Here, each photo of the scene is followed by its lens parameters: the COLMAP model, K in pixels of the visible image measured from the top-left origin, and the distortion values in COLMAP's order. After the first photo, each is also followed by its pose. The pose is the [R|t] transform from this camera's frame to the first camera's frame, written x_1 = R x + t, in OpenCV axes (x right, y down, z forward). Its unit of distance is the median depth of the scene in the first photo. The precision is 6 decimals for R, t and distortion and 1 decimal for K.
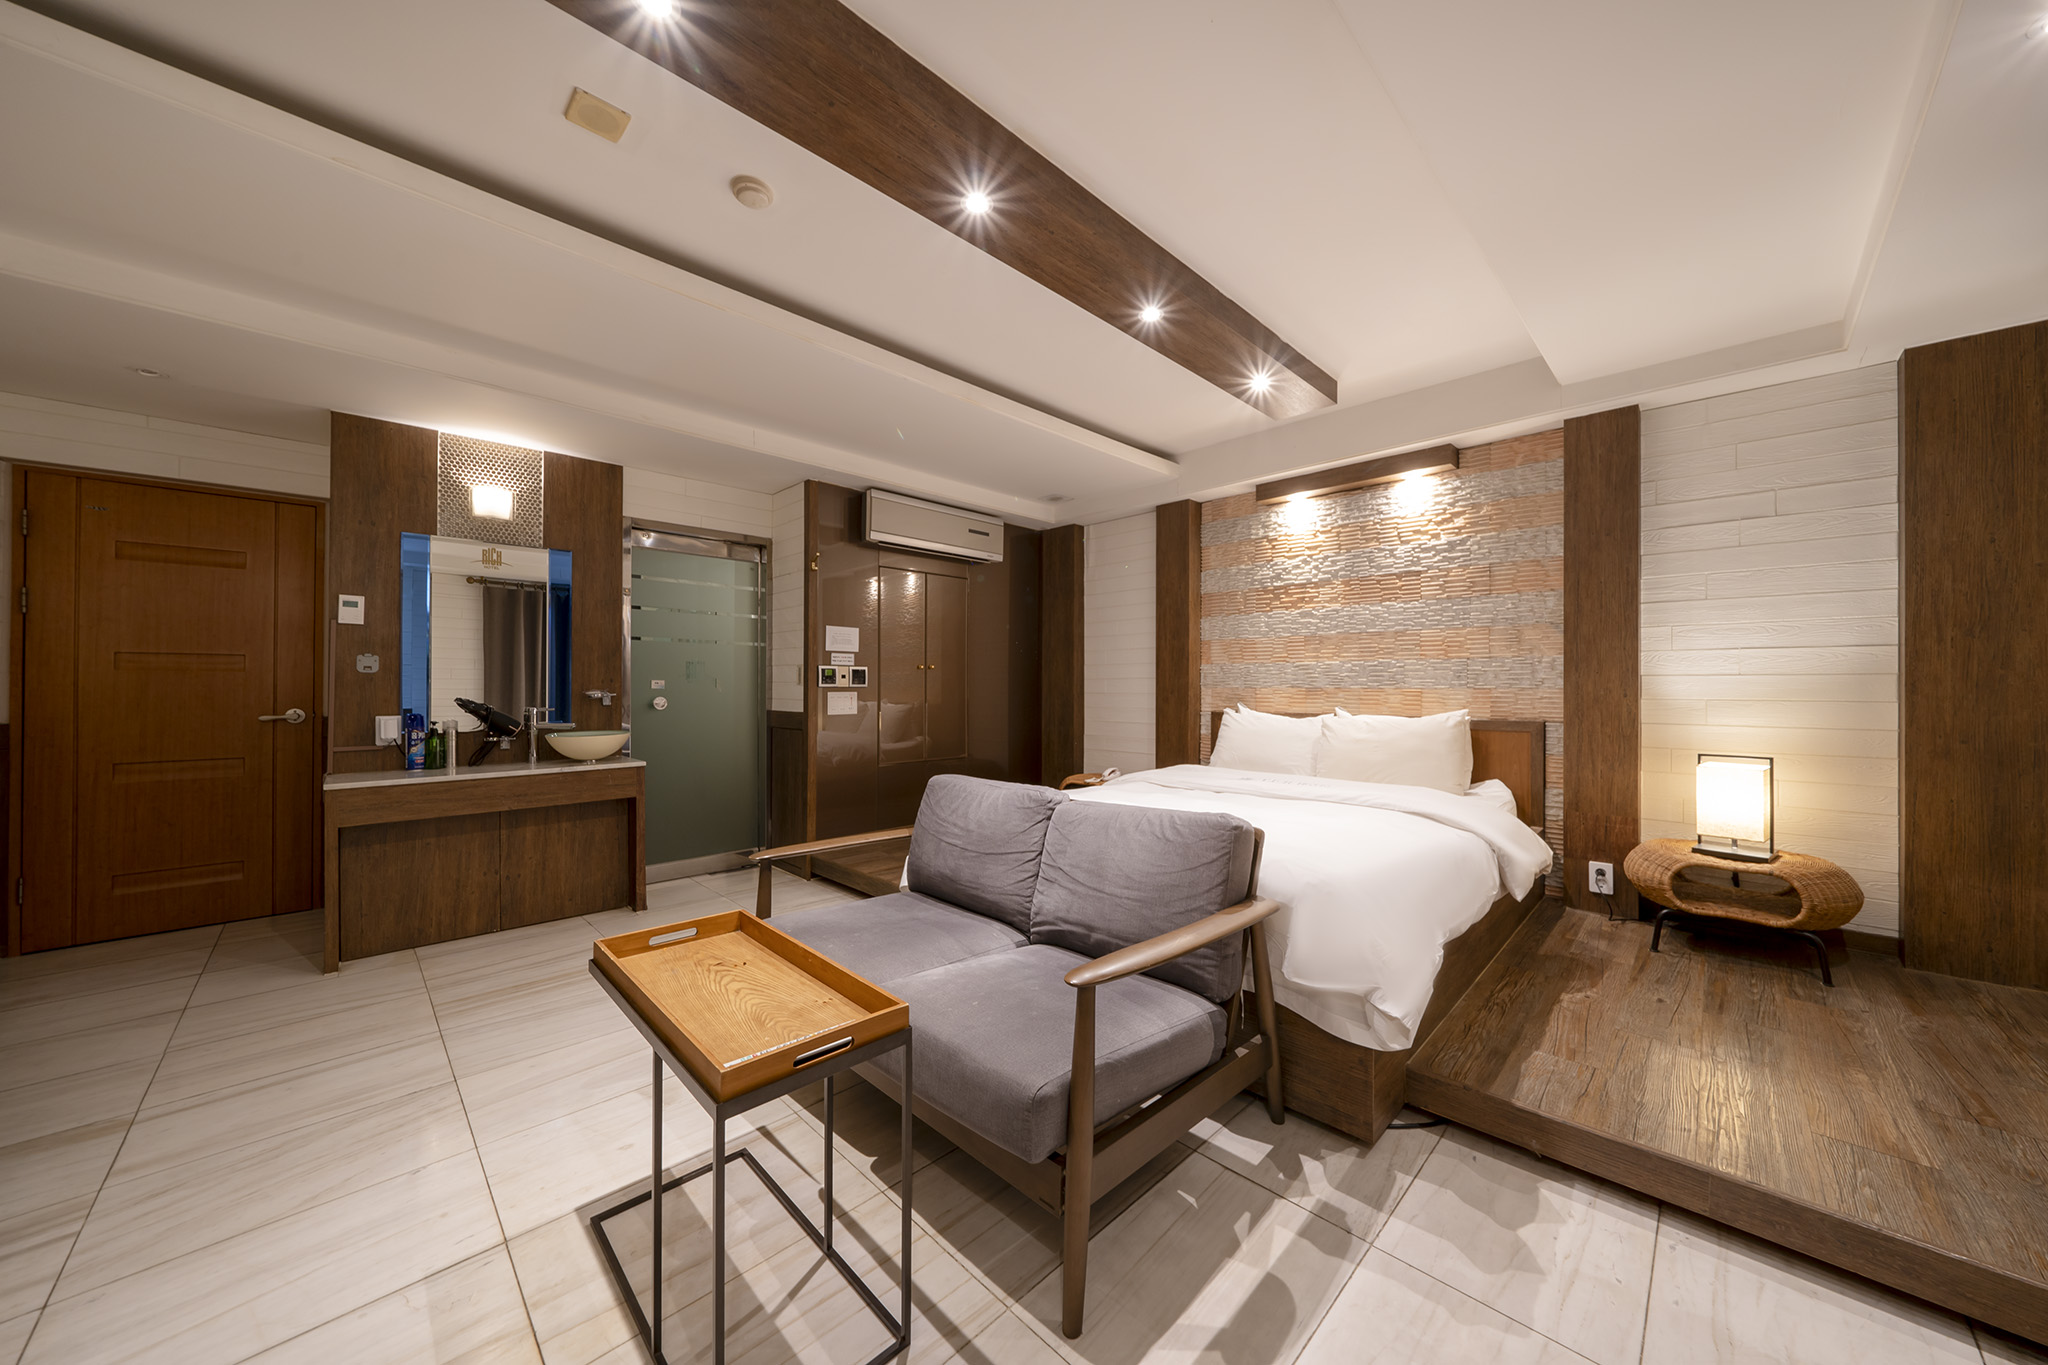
lens RADIAL K [[697.2, 0, 1054.2], [0, 697.2, 683.6], [0, 0, 1]] dist [-0.000518, -0.000042]
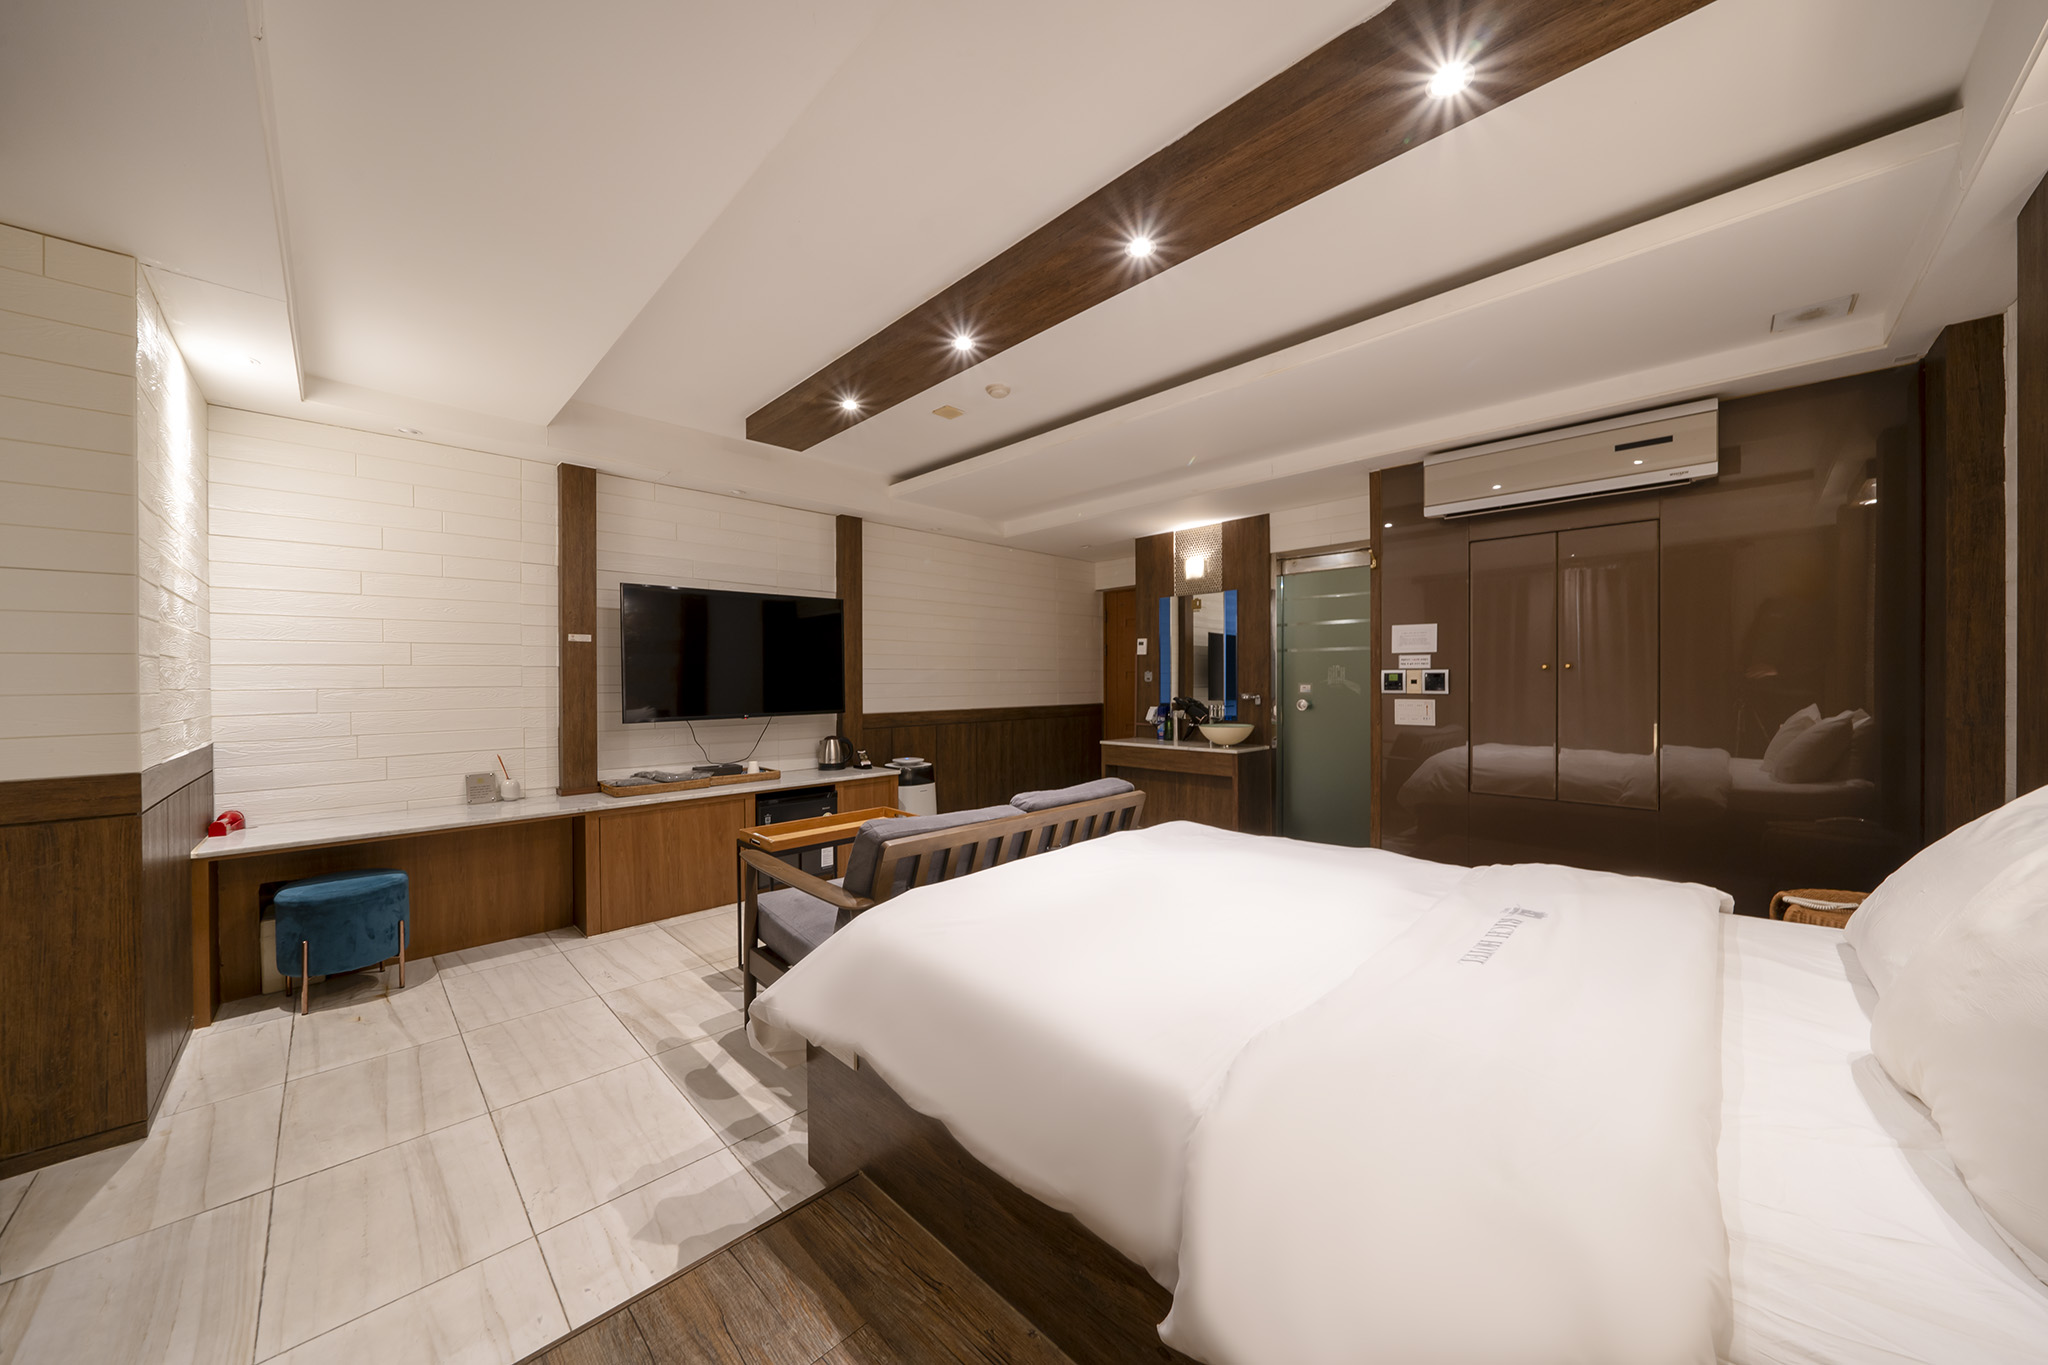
lens RADIAL K [[707.1, 0, 1029.8], [0, 707.1, 685.8], [0, 0, 1]] dist [-0.002026, -0.000062]
pose [[-0.015590, 0.007668, -0.999849, 0.795122], [0.007051, 0.999947, 0.007559, -0.020511], [0.999854, -0.006932, -0.015643, 0.724947]]
